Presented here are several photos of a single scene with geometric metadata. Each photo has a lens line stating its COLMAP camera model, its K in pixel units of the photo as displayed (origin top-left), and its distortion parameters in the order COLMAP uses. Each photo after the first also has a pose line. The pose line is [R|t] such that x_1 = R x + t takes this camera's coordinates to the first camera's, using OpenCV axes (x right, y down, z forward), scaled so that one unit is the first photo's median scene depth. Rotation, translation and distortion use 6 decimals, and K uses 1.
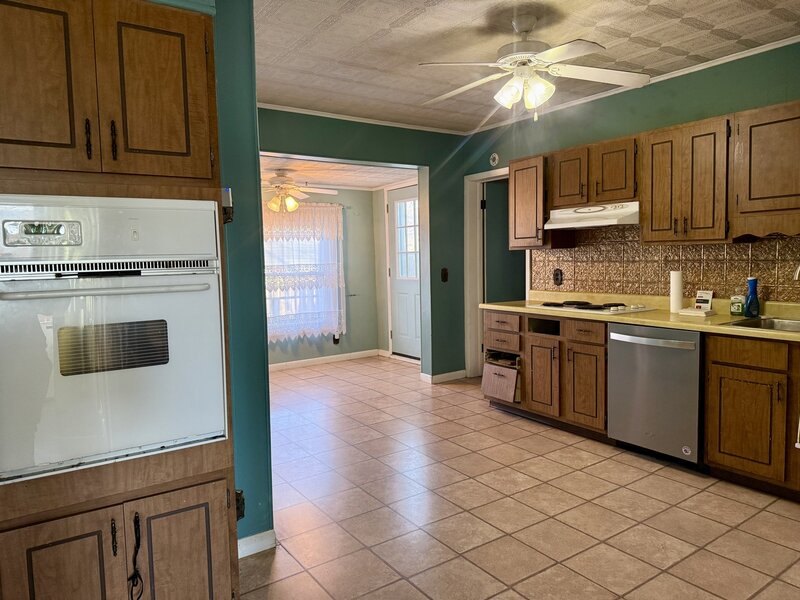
lens RADIAL K [[565.6, 0, 400.5], [0, 565.6, 300.8], [0, 0, 1]] dist [0.070809, 0.000377]
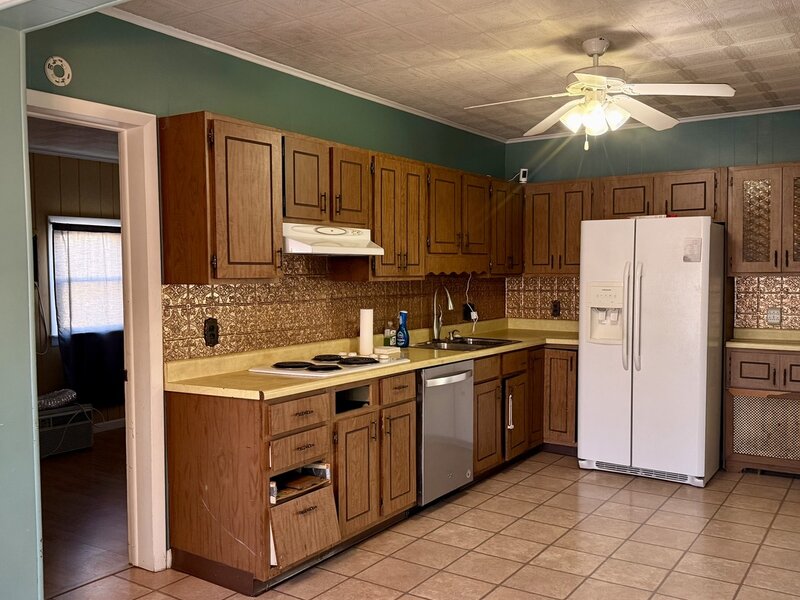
lens RADIAL K [[736.7, 0, 399.4], [0, 736.7, 297.7], [0, 0, 1]] dist [0.103648, 0.000000]
pose [[-0.374543, -0.008405, 0.927171, -0.568942], [0.089331, 0.994980, 0.045106, -0.107007], [-0.922896, 0.099719, -0.371912, 1.253683]]
